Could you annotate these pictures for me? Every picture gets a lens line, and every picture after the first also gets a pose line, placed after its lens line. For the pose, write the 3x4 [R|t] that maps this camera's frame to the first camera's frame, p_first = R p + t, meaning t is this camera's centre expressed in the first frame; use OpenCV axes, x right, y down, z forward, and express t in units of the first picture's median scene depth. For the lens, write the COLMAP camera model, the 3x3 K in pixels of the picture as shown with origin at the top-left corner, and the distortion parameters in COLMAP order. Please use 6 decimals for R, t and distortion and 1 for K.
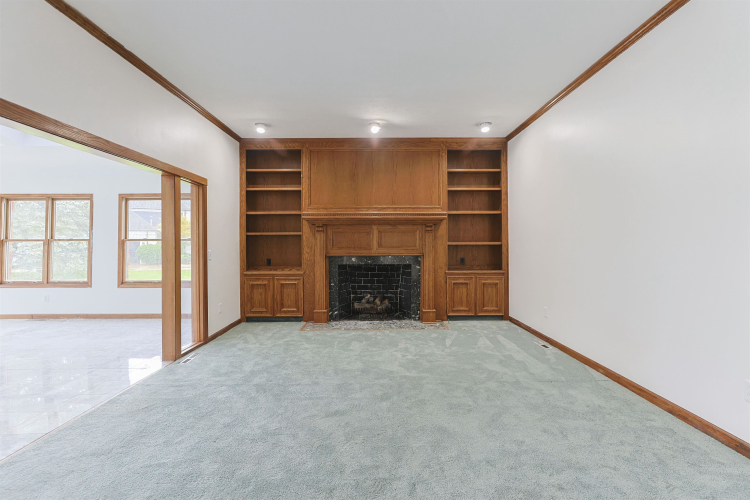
lens RADIAL K [[354.6, 0, 374.7], [0, 354.6, 246.4], [0, 0, 1]] dist [-0.001896, 0.000279]
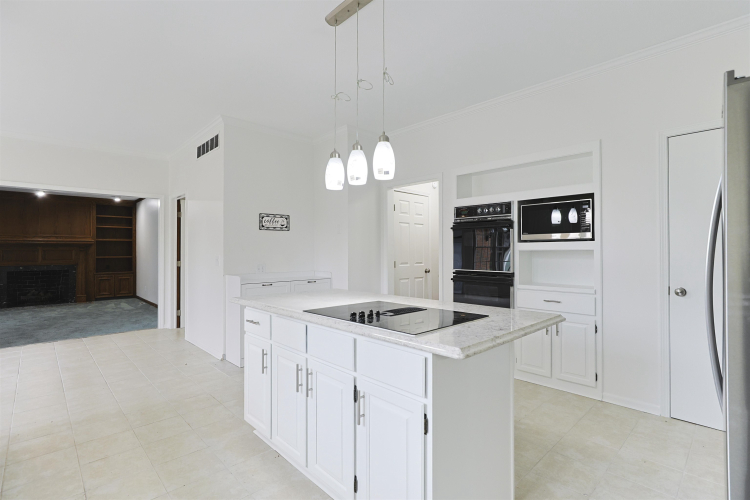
lens RADIAL K [[354.6, 0, 372.9], [0, 354.6, 251.4], [0, 0, 1]] dist [-0.001896, 0.000279]
pose [[0.715920, 0.005918, 0.698157, -0.040263], [-0.001252, 0.999973, -0.007193, -0.027736], [-0.698181, 0.004275, 0.715908, -1.243844]]
